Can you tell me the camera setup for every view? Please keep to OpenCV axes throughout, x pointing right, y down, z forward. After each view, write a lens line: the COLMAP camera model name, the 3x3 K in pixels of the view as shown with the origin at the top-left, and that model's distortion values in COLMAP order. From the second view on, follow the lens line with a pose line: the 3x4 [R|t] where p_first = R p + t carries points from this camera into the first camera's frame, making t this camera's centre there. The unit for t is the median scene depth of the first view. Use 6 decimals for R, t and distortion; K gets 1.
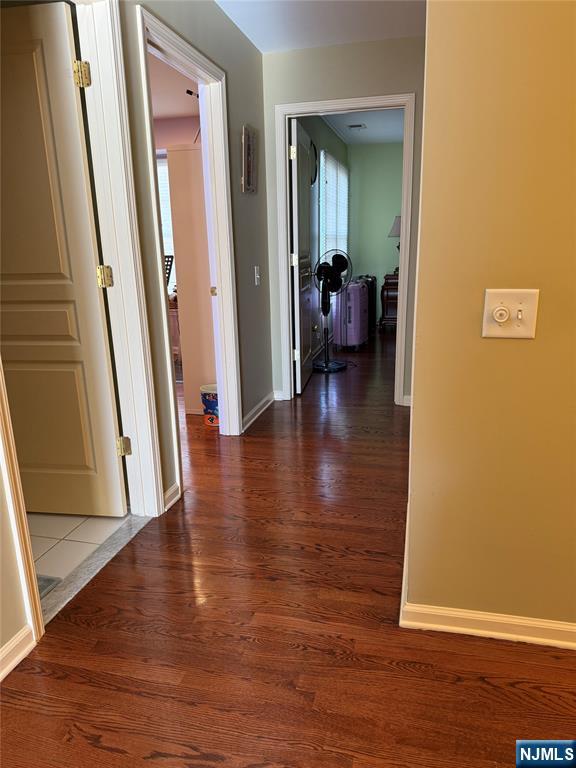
lens RADIAL K [[545.4, 0, 288.9], [0, 545.4, 384.3], [0, 0, 1]] dist [0.063101, -0.071879]
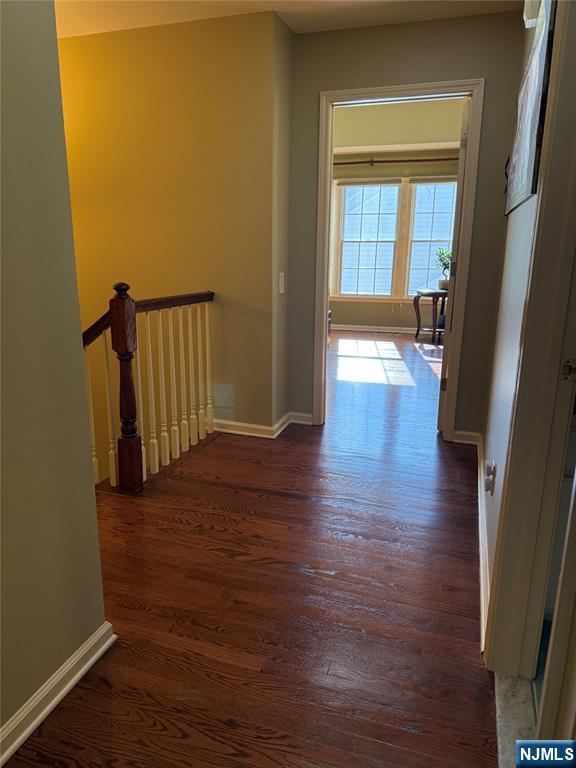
lens RADIAL K [[545.4, 0, 287.3], [0, 545.4, 383.4], [0, 0, 1]] dist [0.063101, -0.071879]
pose [[-0.997112, -0.006690, 0.075644, -0.183113], [0.031196, 0.872092, 0.488346, -0.451801], [-0.069236, 0.489295, -0.869366, 1.666716]]
